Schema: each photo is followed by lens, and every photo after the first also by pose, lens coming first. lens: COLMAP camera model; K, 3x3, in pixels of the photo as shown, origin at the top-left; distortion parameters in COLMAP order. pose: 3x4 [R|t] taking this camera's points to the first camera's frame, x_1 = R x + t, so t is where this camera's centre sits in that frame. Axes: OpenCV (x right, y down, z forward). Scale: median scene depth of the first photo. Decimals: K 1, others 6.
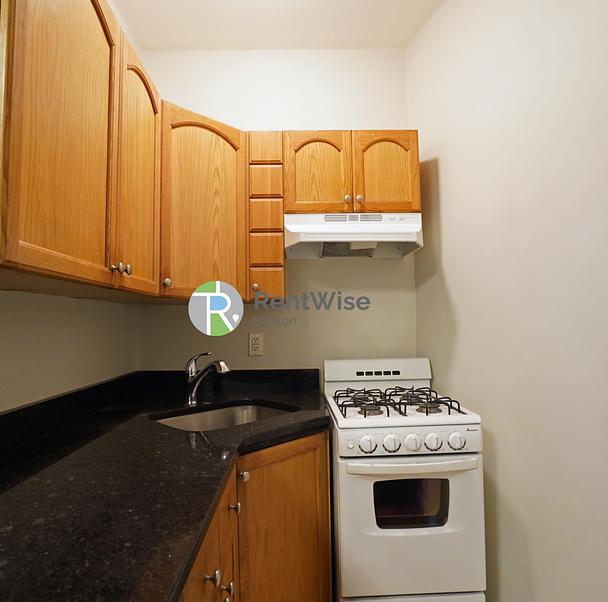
lens RADIAL K [[419.0, 0, 299.8], [0, 419.0, 300.9], [0, 0, 1]] dist [-0.067718, 0.032332]
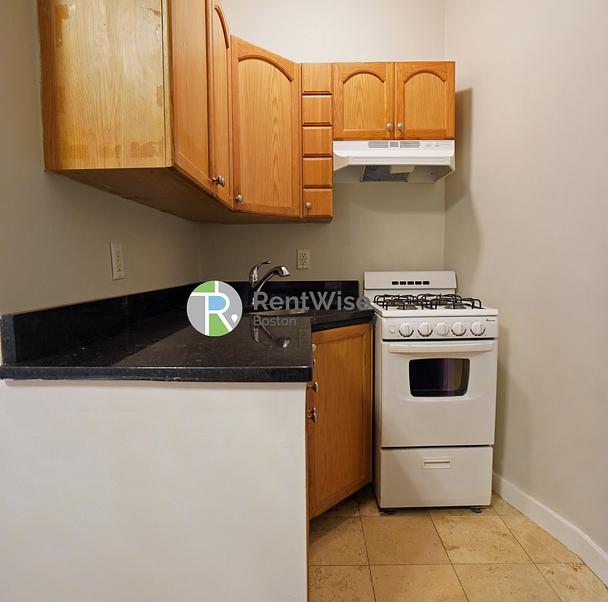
lens RADIAL K [[421.1, 0, 302.2], [0, 421.1, 303.6], [0, 0, 1]] dist [-0.069350, 0.035986]
pose [[0.999575, 0.007405, -0.028202, -0.087129], [-0.003194, 0.989201, 0.146531, 0.064743], [0.028983, -0.146378, 0.988804, -0.187517]]
